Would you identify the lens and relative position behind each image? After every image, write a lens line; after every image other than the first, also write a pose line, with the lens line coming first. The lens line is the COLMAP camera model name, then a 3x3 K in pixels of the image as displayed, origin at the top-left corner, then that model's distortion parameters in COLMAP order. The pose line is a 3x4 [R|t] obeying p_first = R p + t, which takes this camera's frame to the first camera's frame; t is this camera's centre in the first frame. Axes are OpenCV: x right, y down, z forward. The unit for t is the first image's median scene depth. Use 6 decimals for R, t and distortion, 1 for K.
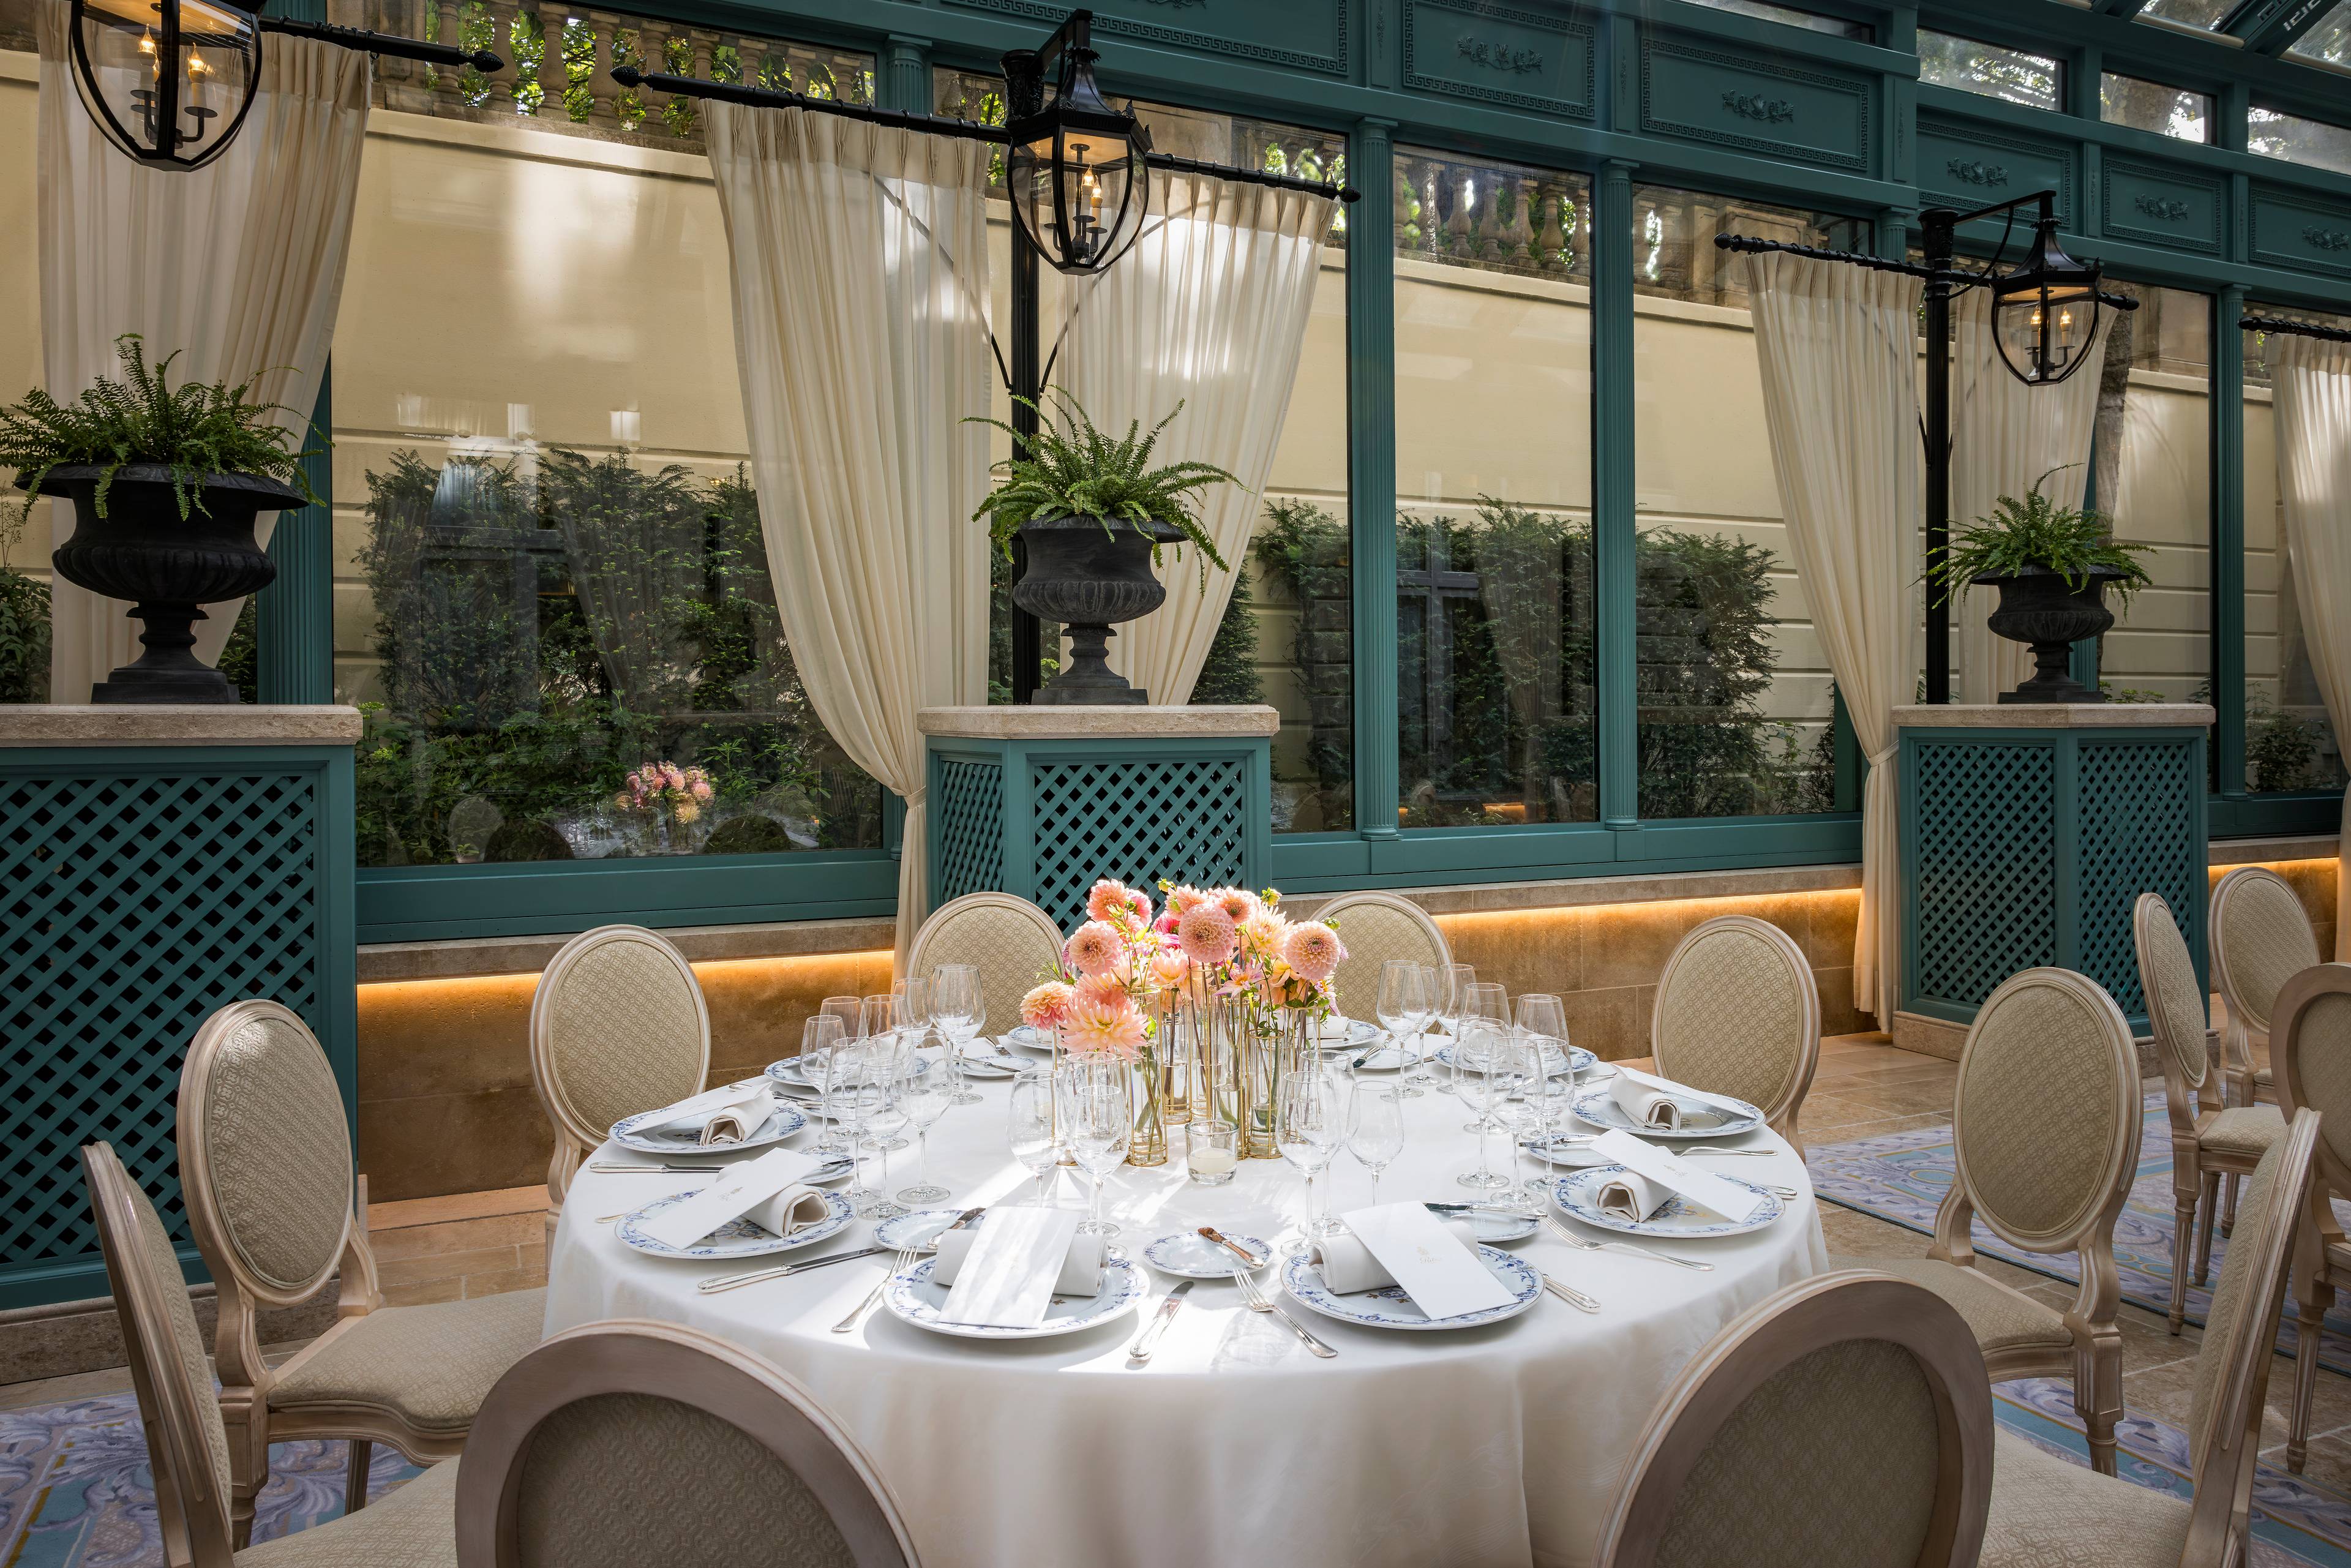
lens RADIAL K [[1672.4, 0, 1175.7], [0, 1672.4, 718.2], [0, 0, 1]] dist [-0.003201, -0.001426]
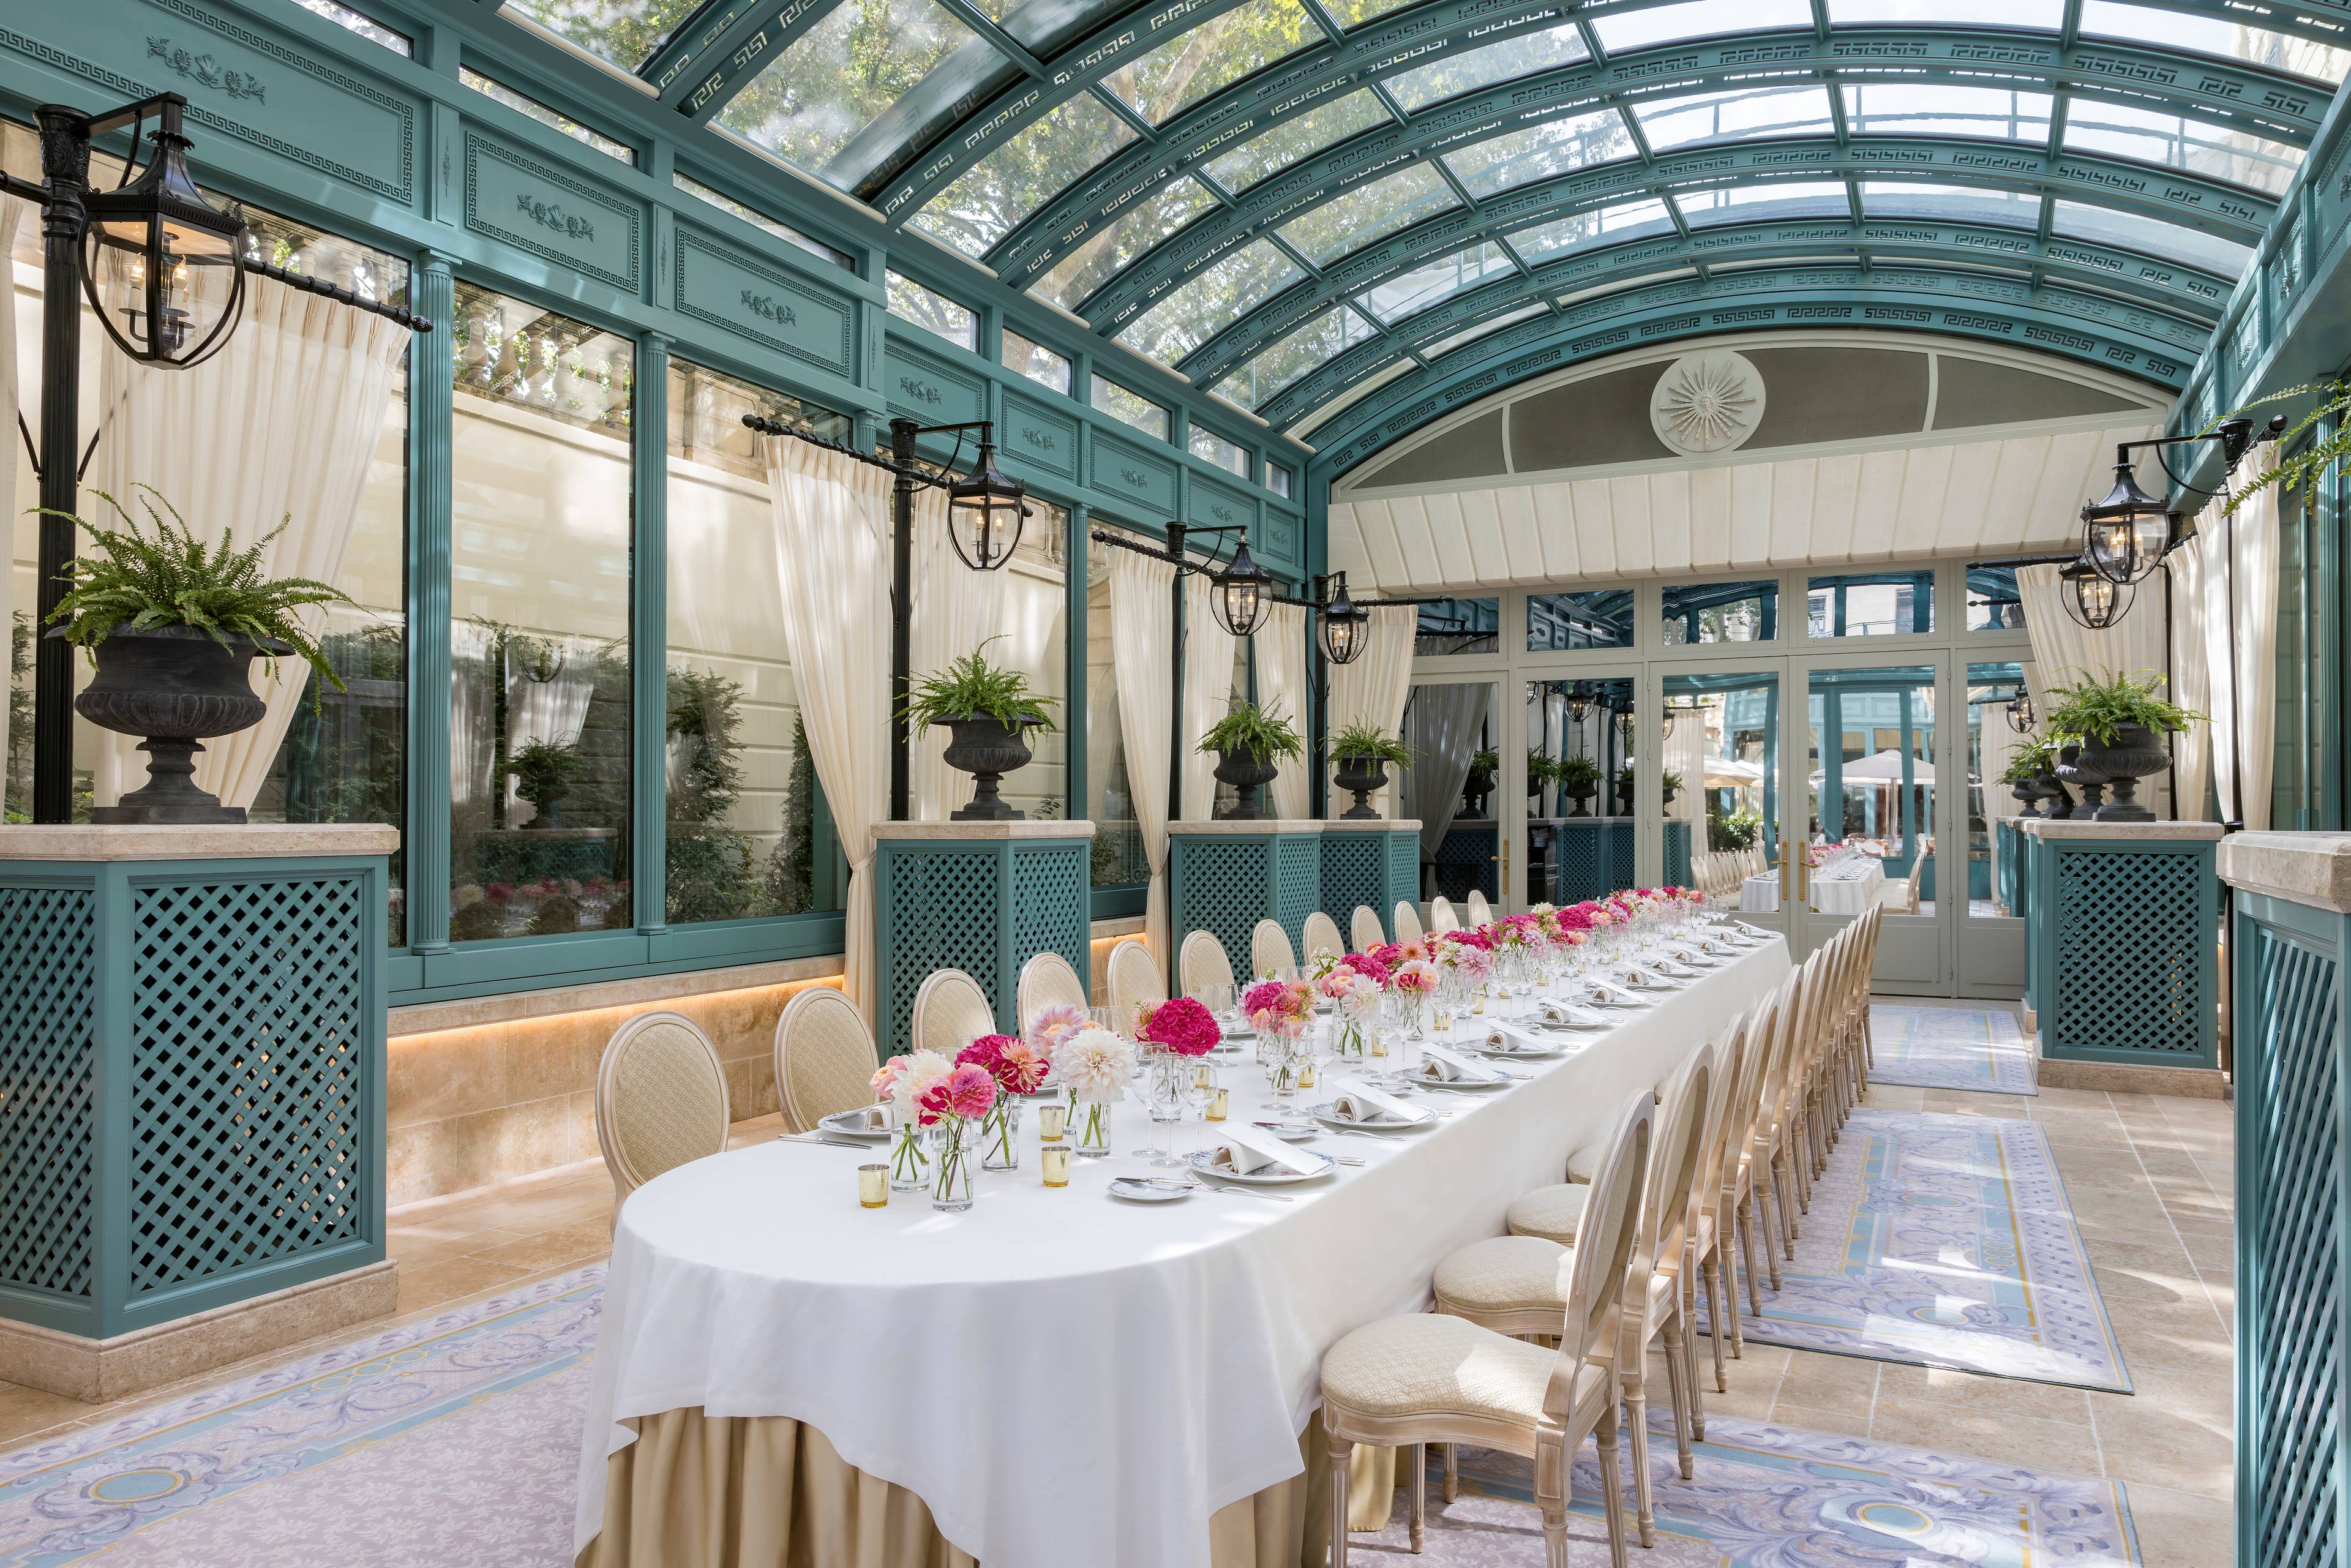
lens RADIAL K [[1600.6, 0, 1212.0], [0, 1600.6, 787.1], [0, 0, 1]] dist [0.008408, 0.003546]
pose [[0.769610, 0.013610, 0.638370, -0.126164], [0.003486, 0.999668, -0.025516, -0.002380], [-0.638505, 0.021863, 0.769307, -0.051447]]
